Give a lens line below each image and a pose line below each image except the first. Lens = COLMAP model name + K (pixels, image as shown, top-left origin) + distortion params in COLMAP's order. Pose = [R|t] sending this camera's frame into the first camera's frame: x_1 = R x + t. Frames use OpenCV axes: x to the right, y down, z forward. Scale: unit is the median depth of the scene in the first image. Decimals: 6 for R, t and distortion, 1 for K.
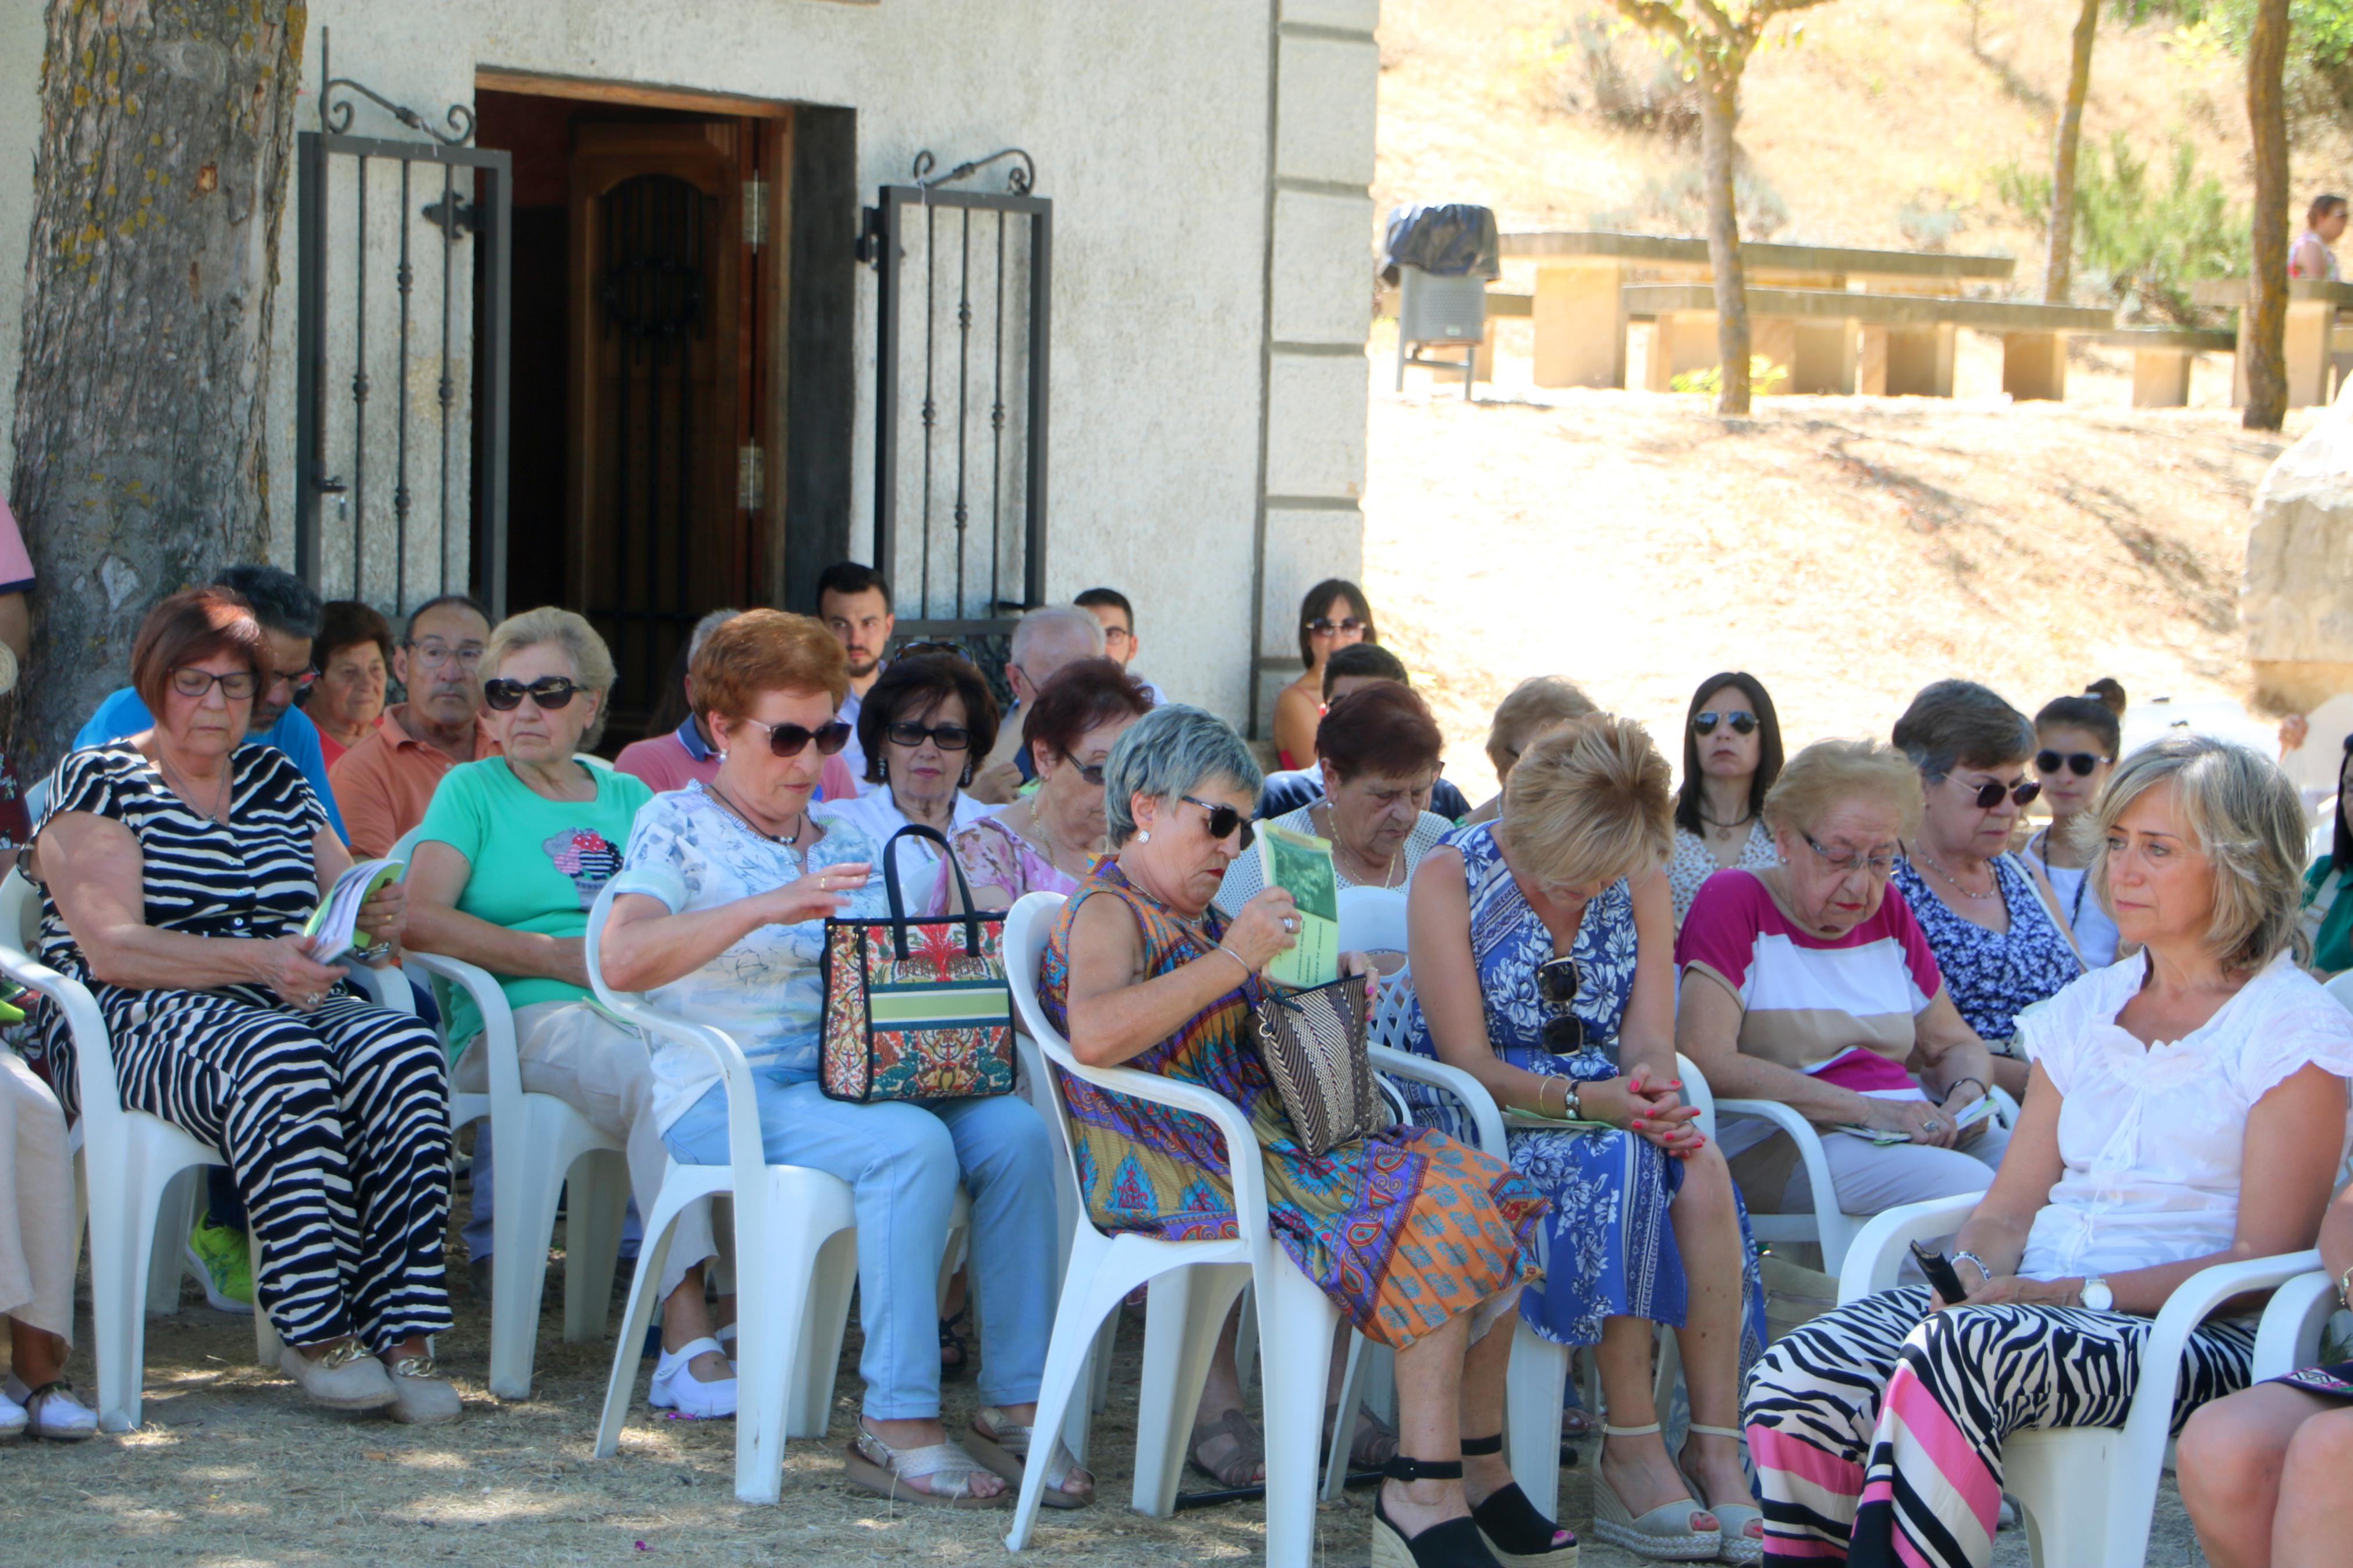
lens RADIAL K [[5796.2, 0, 1188.8], [0, 5796.2, 750.9], [0, 0, 1]] dist [0.638212, 0.890170]
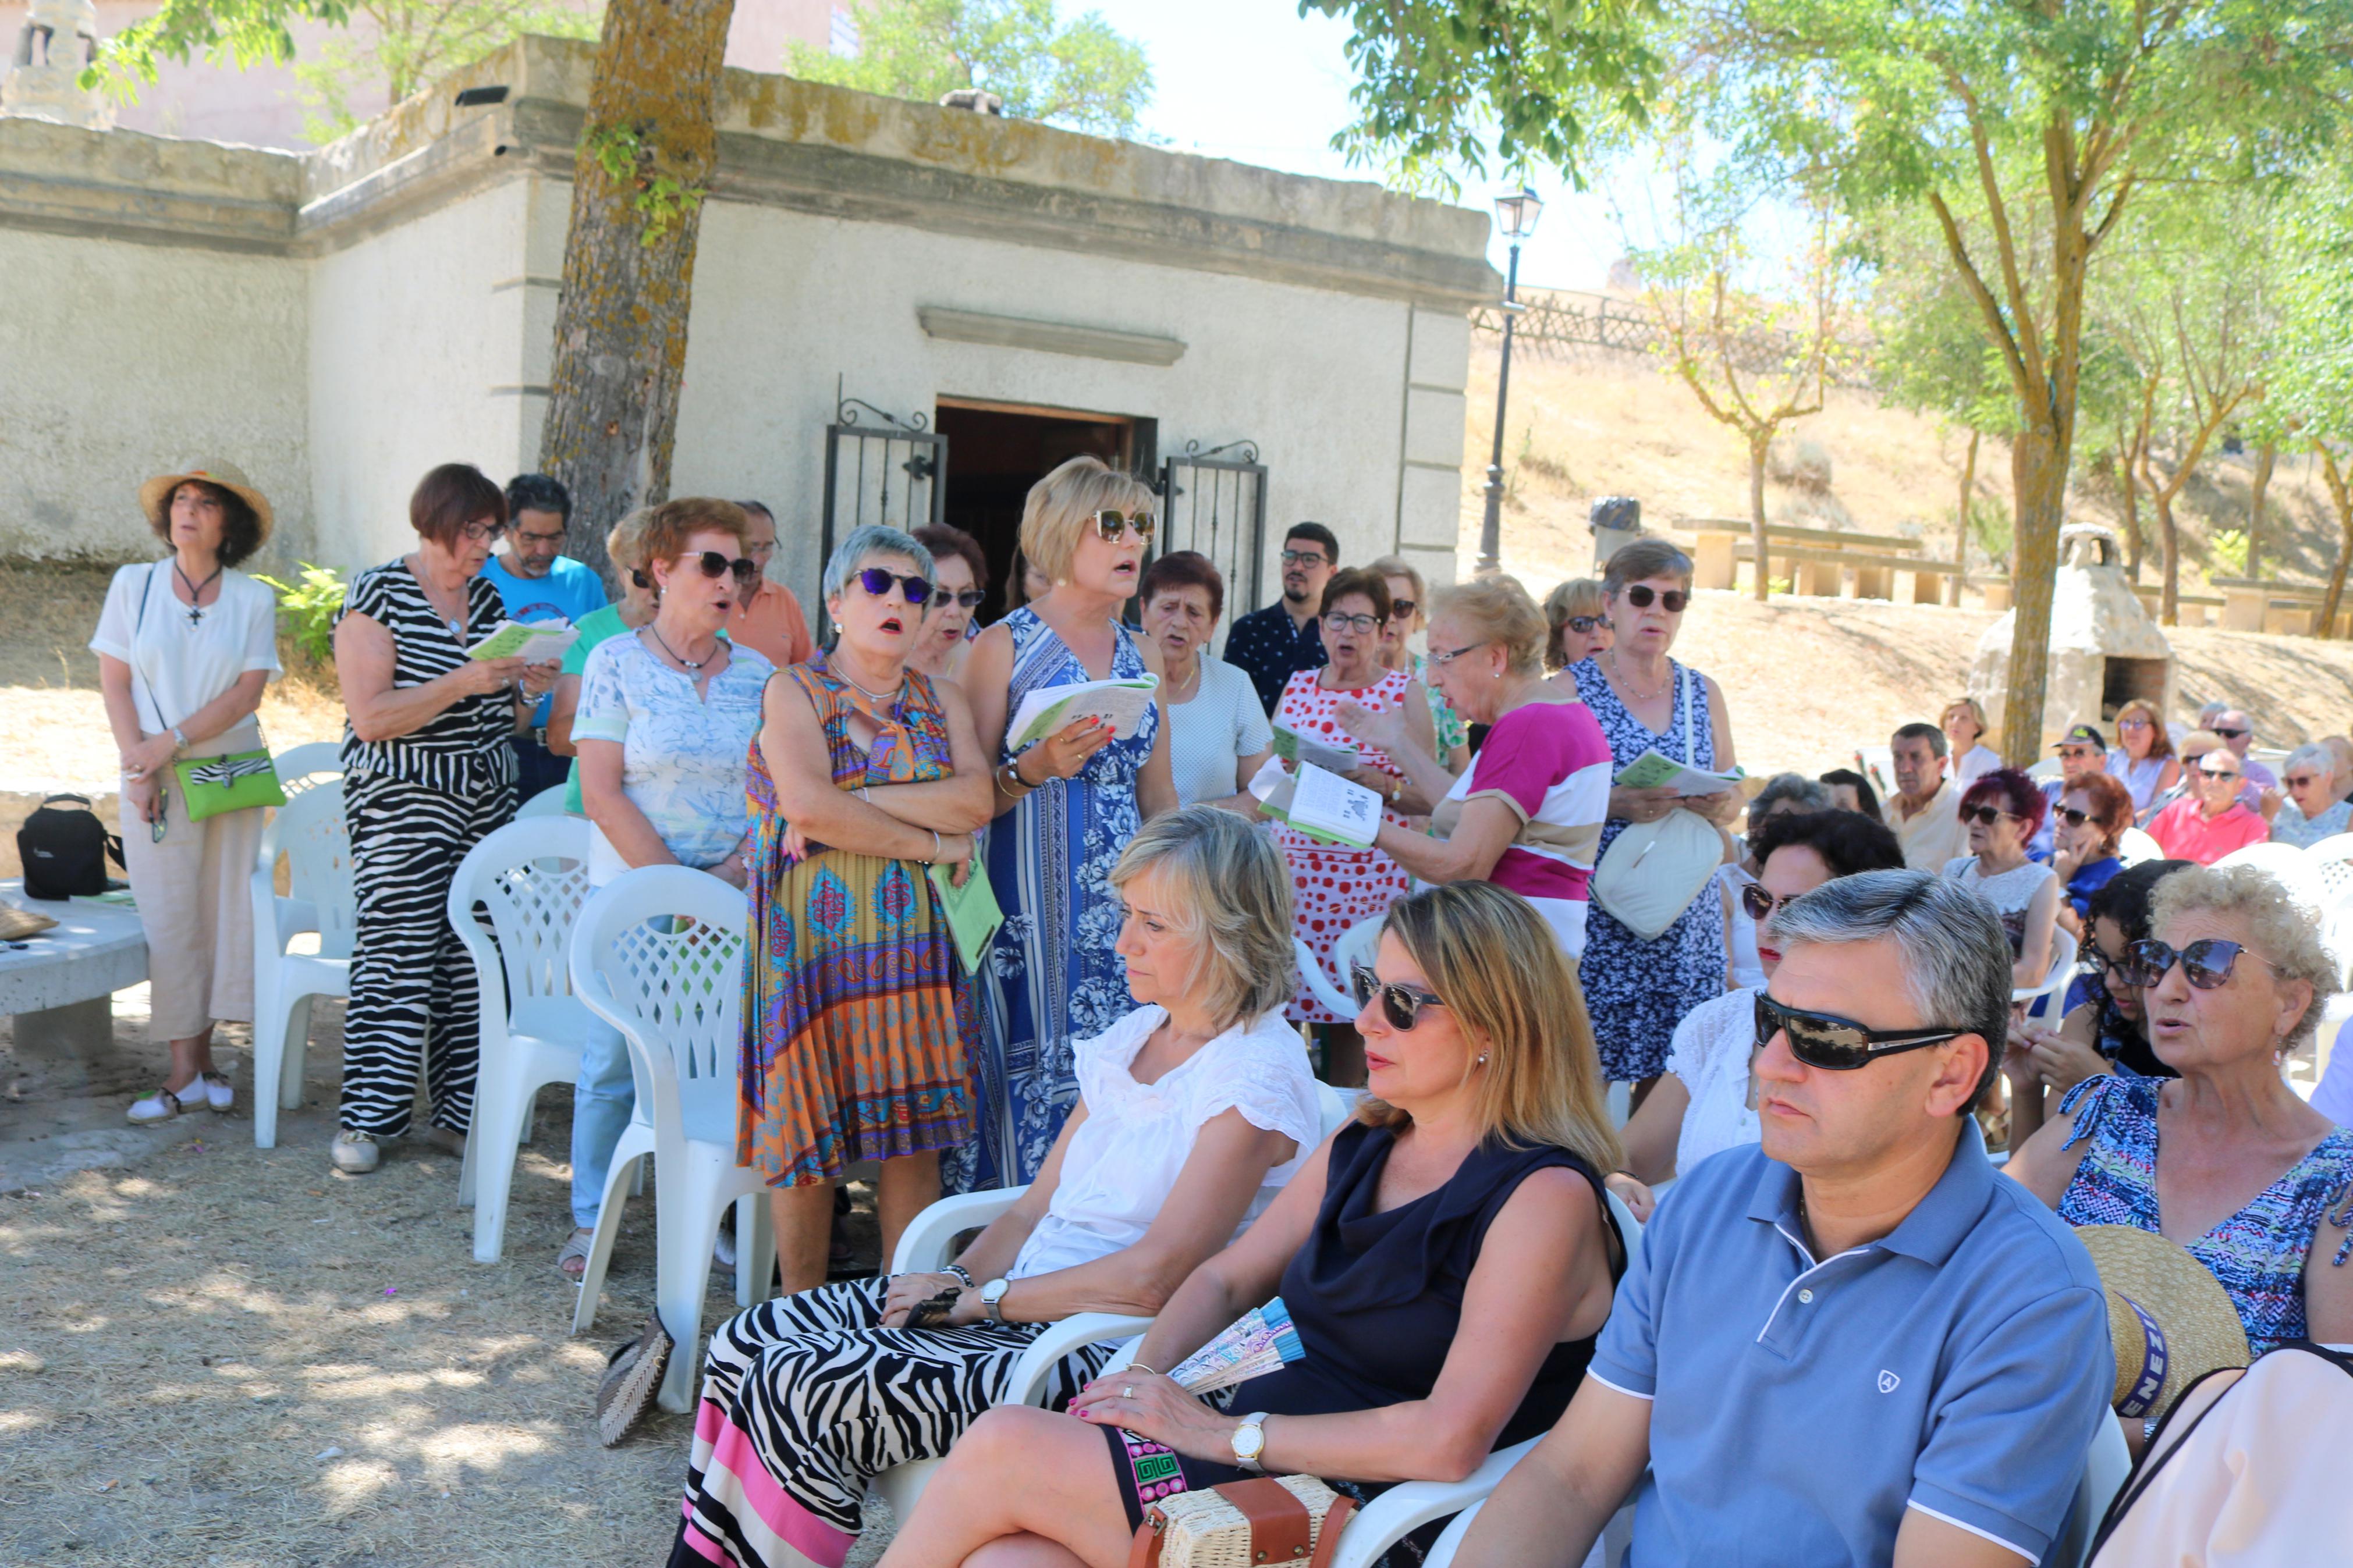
lens RADIAL K [[2208.9, 0, 1190.9], [0, 2208.9, 827.4], [0, 0, 1]] dist [-0.173332, 0.173883]
pose [[0.972979, 0.044872, -0.226489, 0.125208], [-0.035179, 0.998291, 0.046655, -0.007586], [0.228196, -0.037427, 0.972896, 0.278872]]
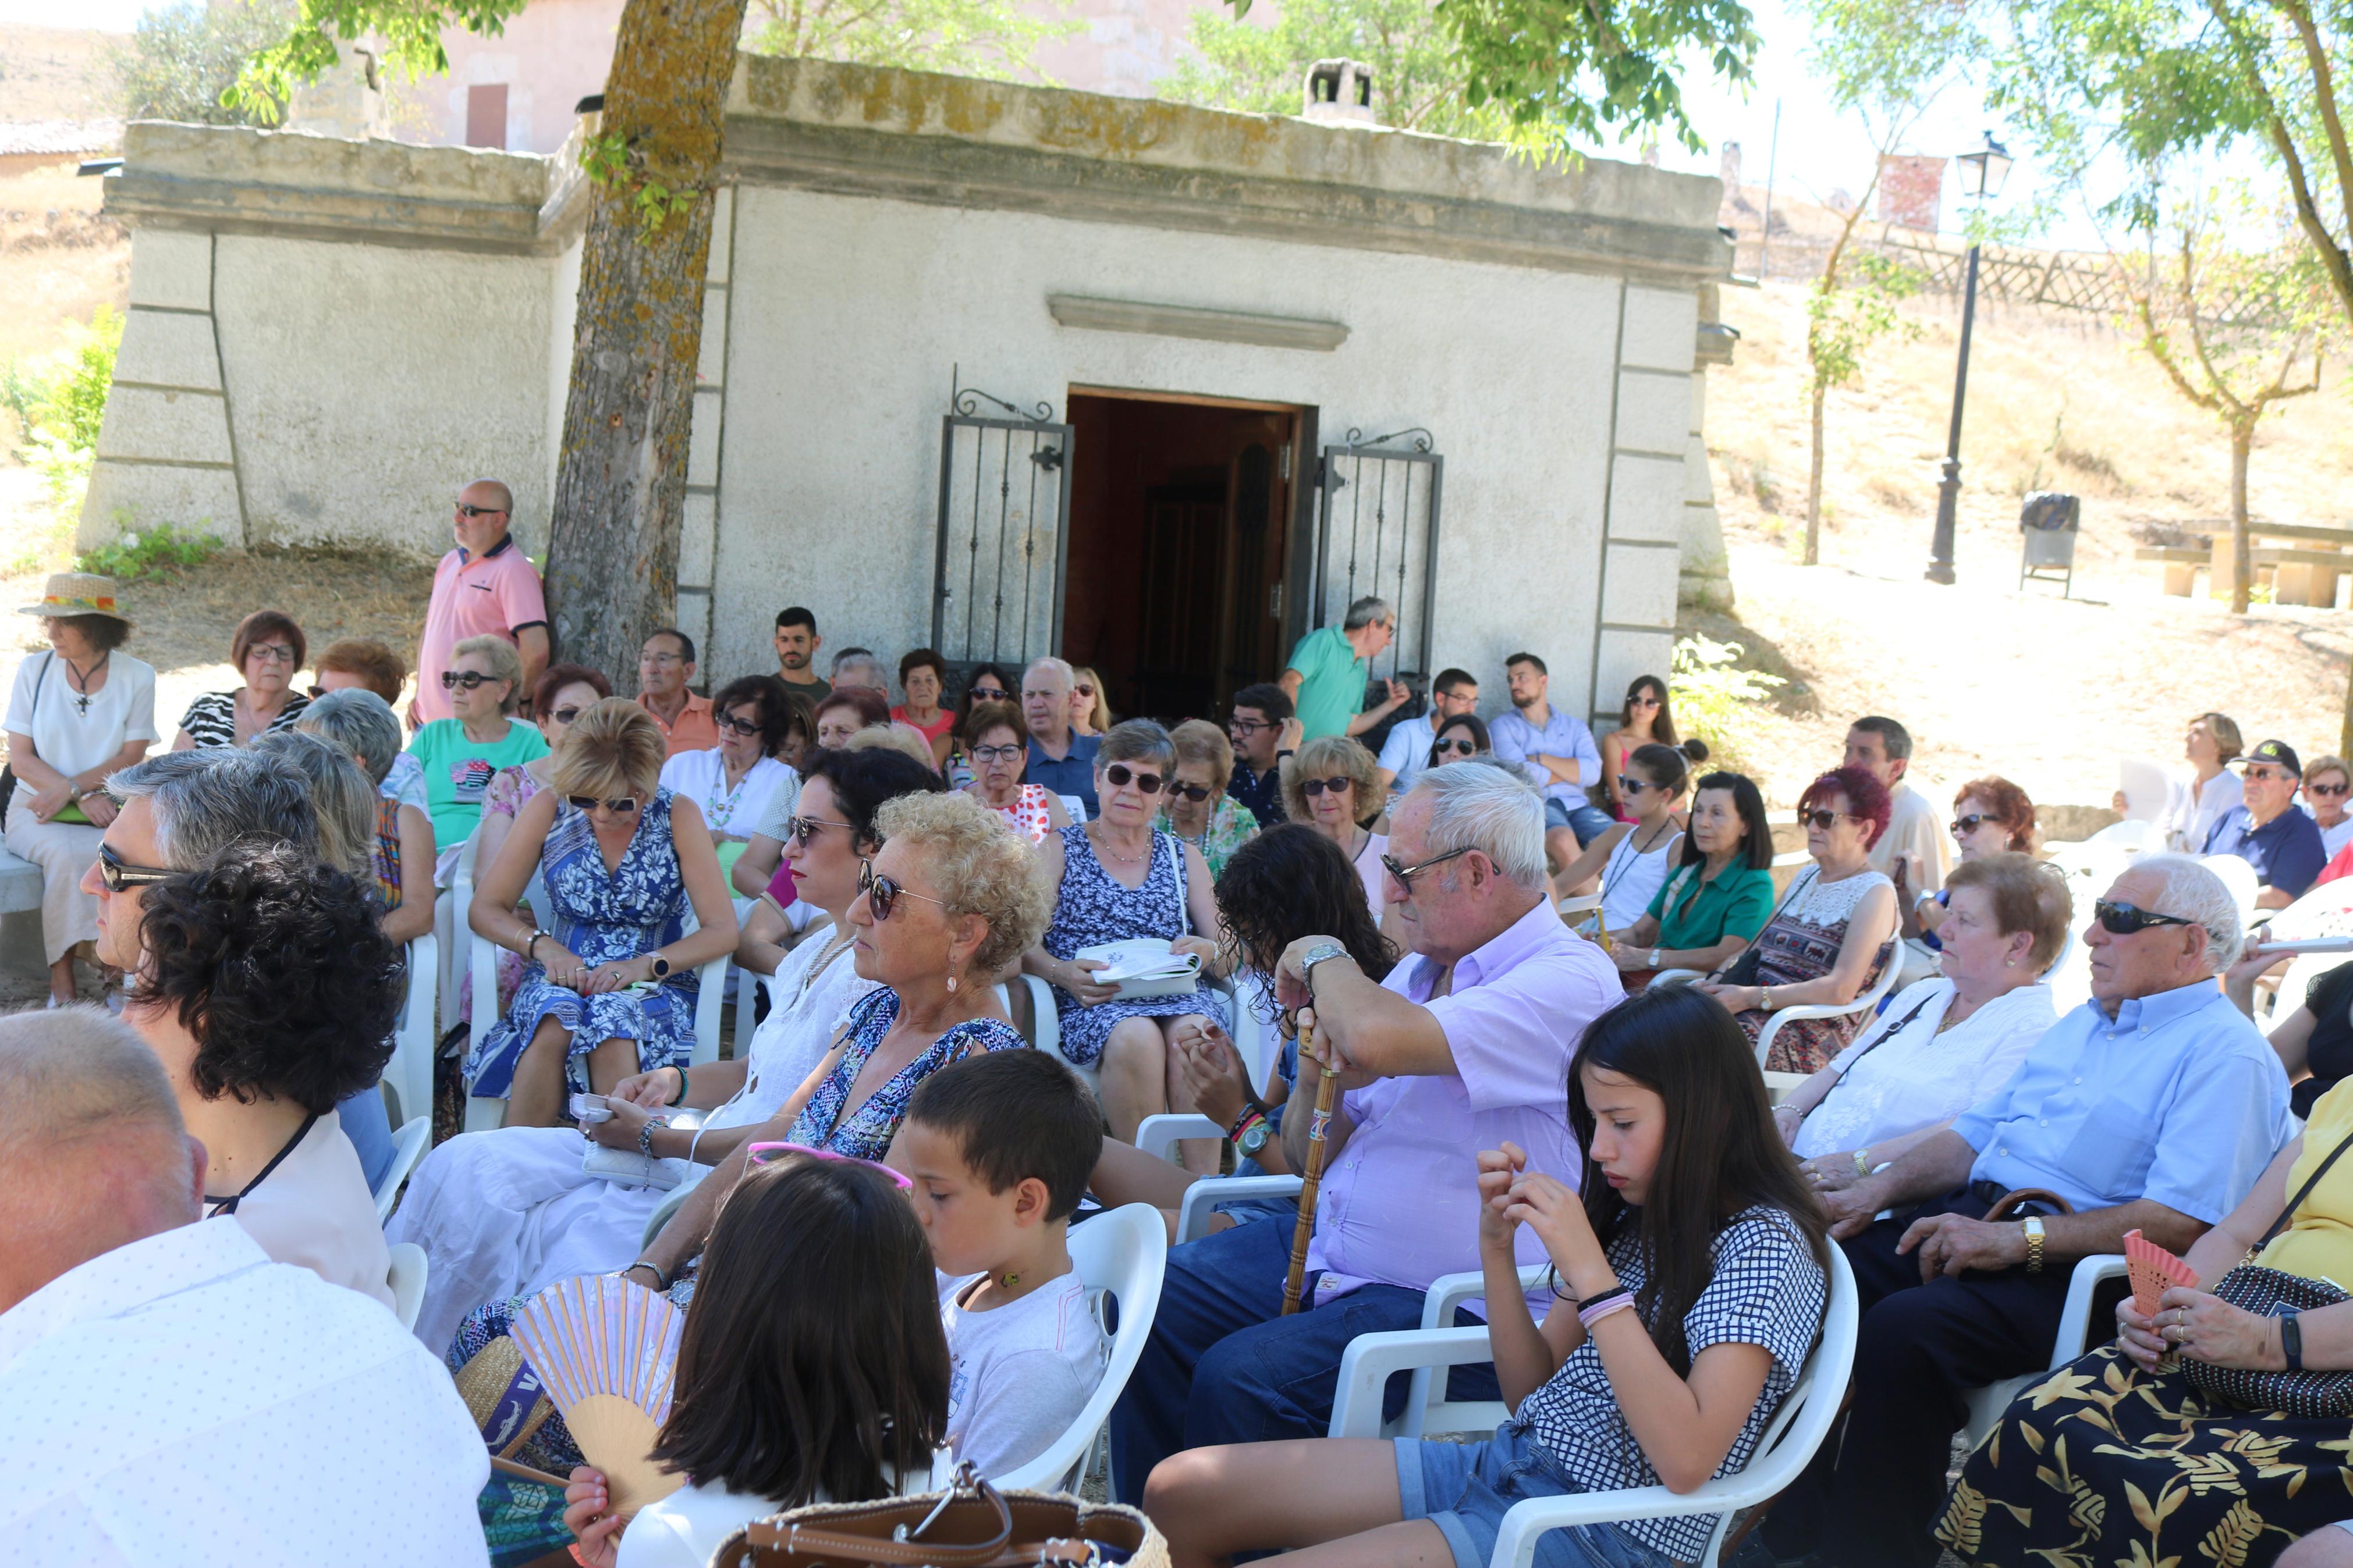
lens RADIAL K [[2467.4, 0, 1210.6], [0, 2467.4, 790.3], [0, 0, 1]] dist [-0.169959, 0.244408]
pose [[0.878727, 0.063669, -0.473060, 0.288943], [-0.057285, 0.997968, 0.027908, -0.006874], [0.473875, 0.002576, 0.880588, 0.288920]]
